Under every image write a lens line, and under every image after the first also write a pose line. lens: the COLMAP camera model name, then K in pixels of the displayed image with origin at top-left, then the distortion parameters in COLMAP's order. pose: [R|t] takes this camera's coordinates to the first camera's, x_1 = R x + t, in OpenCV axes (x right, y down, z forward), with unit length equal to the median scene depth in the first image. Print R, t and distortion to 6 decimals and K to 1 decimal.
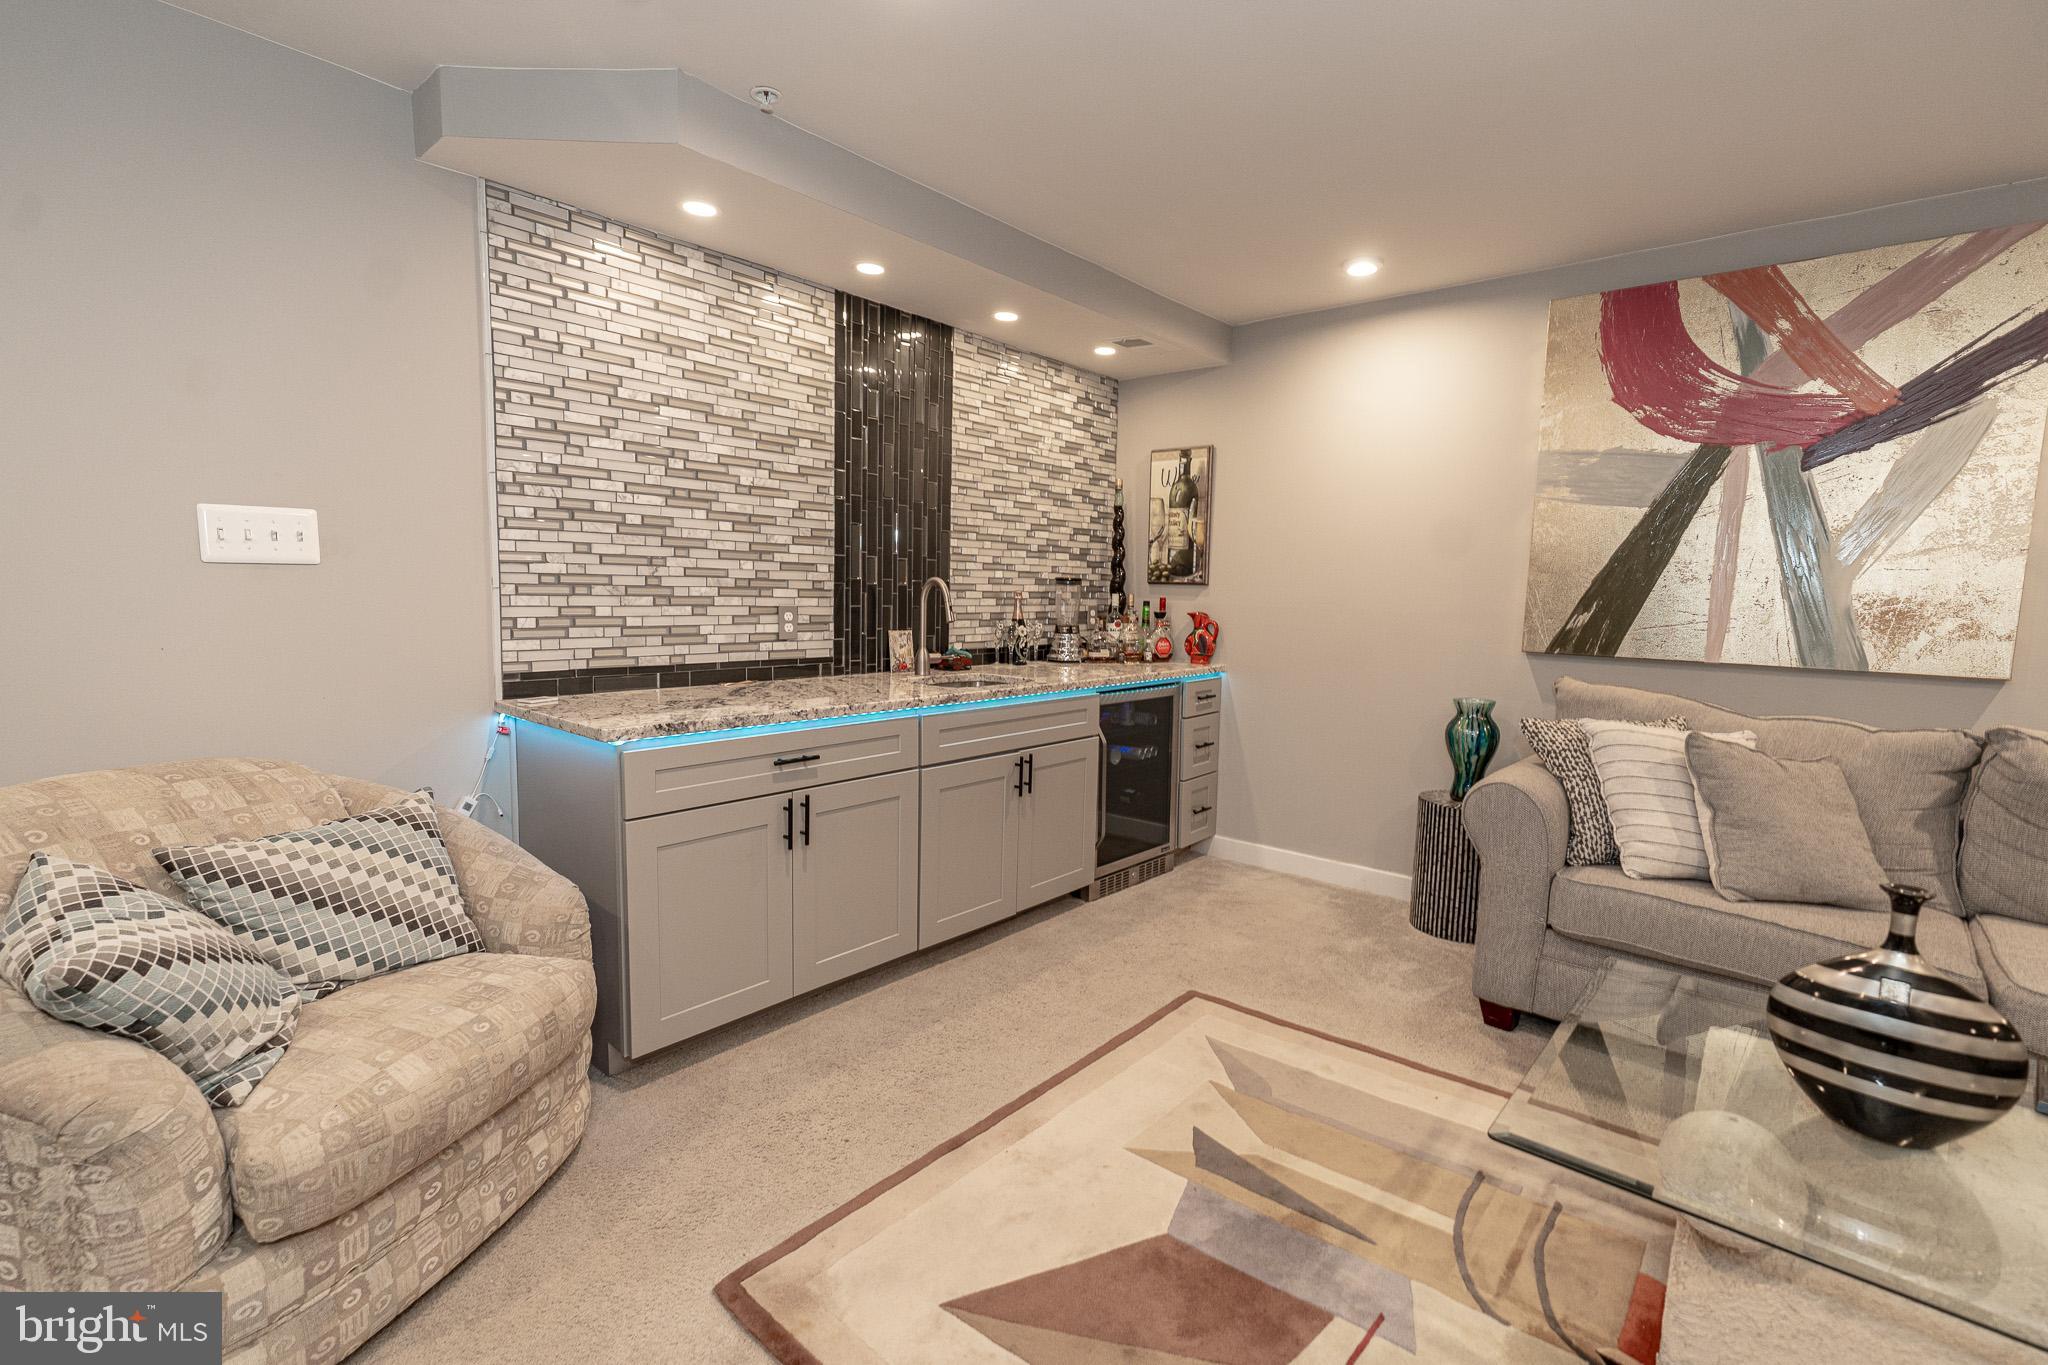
lens RADIAL K [[926.3, 0, 1027.6], [0, 926.3, 673.2], [0, 0, 1]] dist [-0.007858, 0.004959]
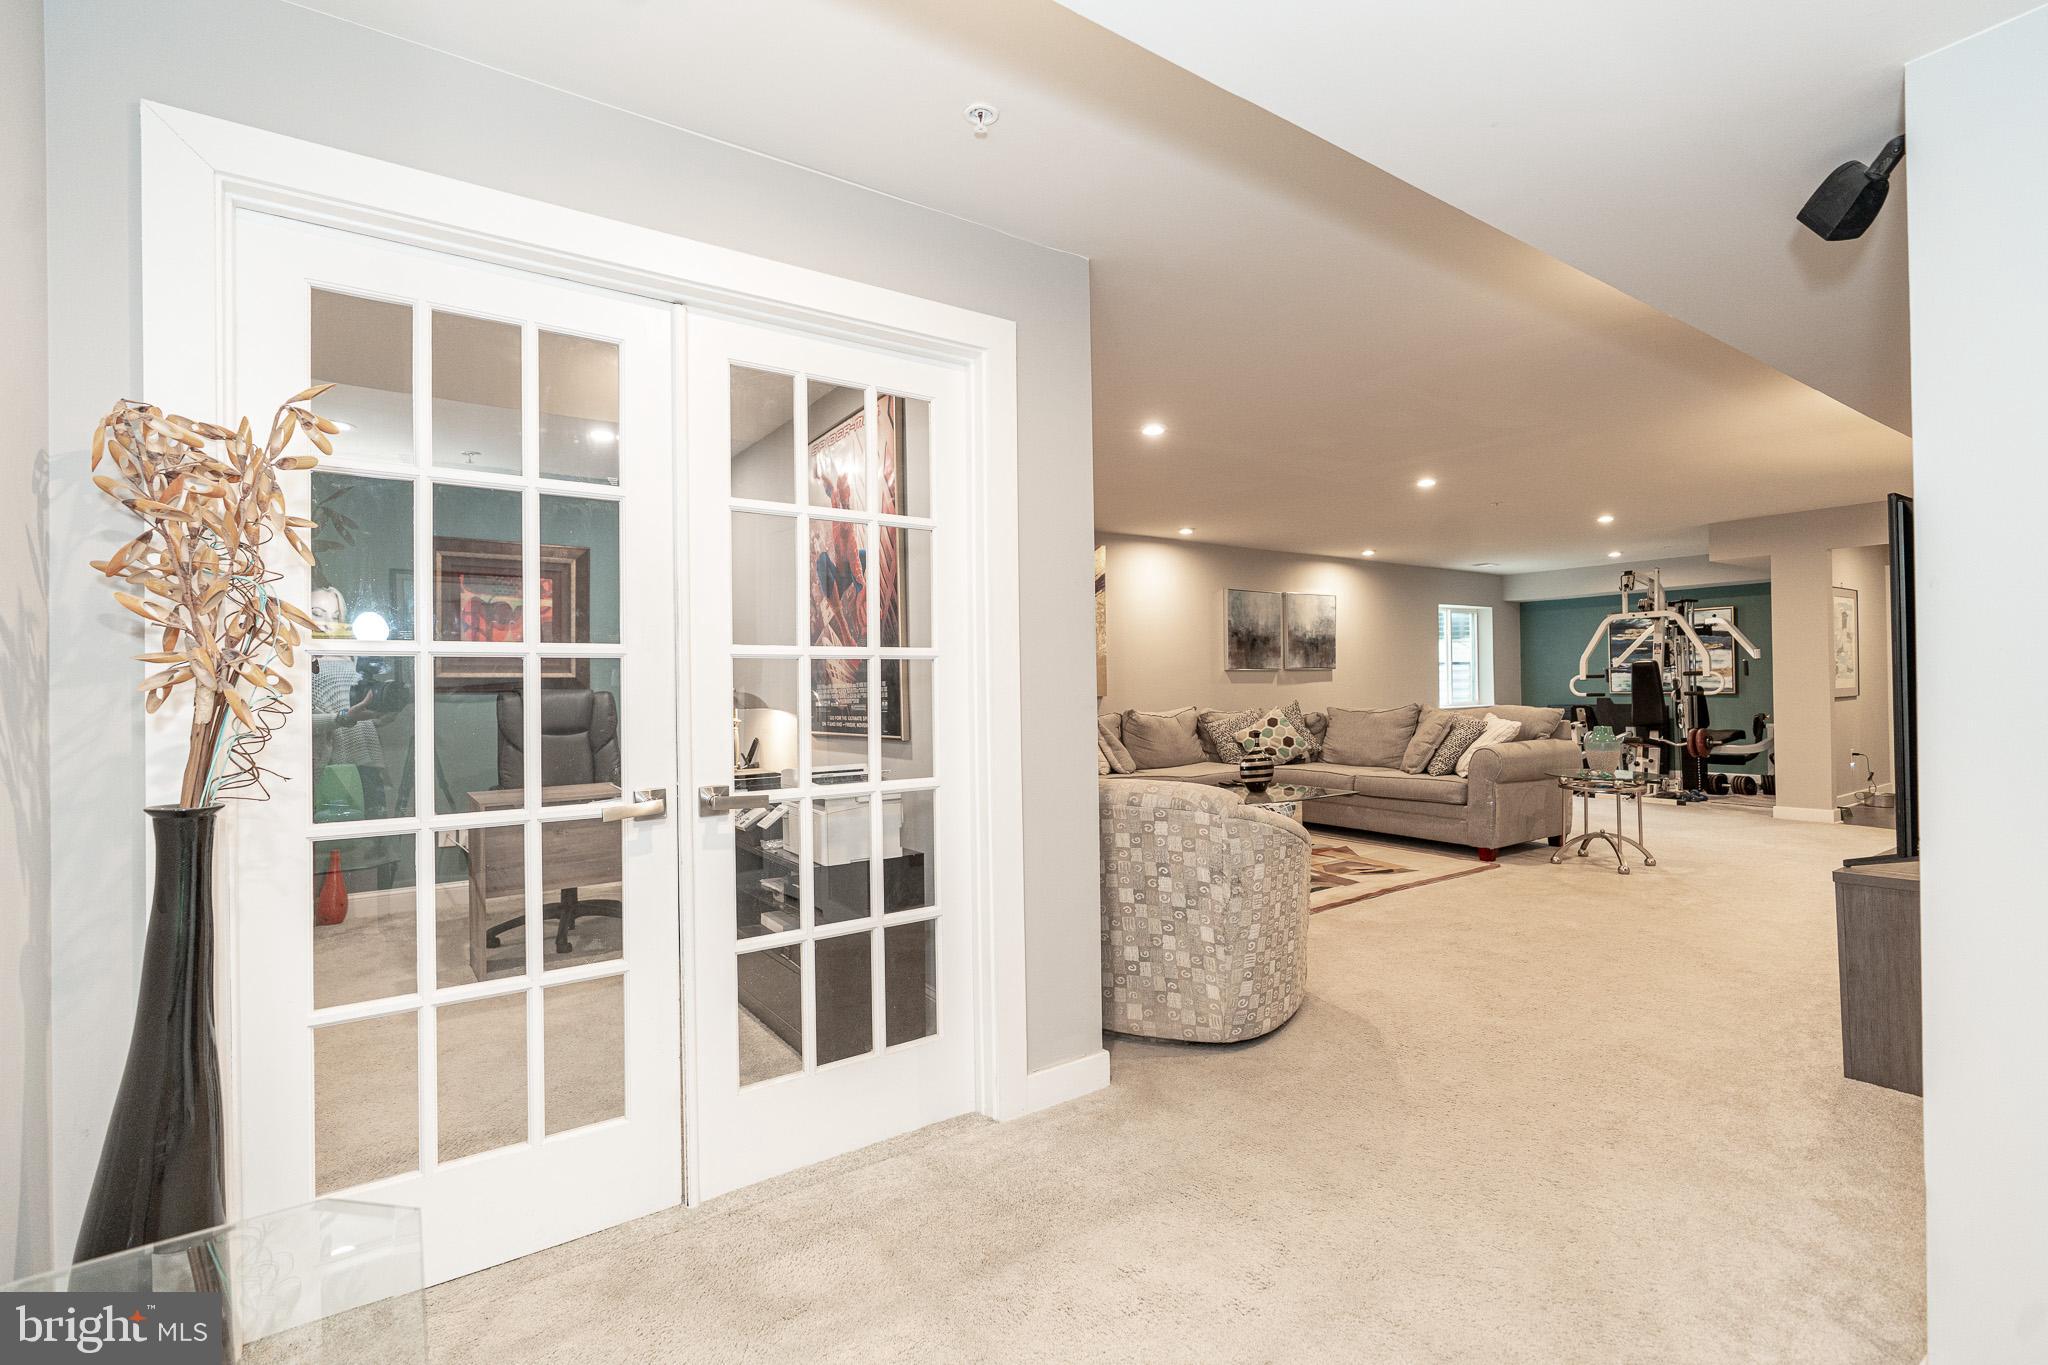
lens RADIAL K [[926.3, 0, 1026.9], [0, 926.3, 681.6], [0, 0, 1]] dist [-0.007858, 0.004959]
pose [[0.248080, -0.022287, 0.968483, -1.571384], [0.115727, 0.993258, -0.006787, -0.041720], [-0.961802, 0.113763, 0.248987, 0.422828]]
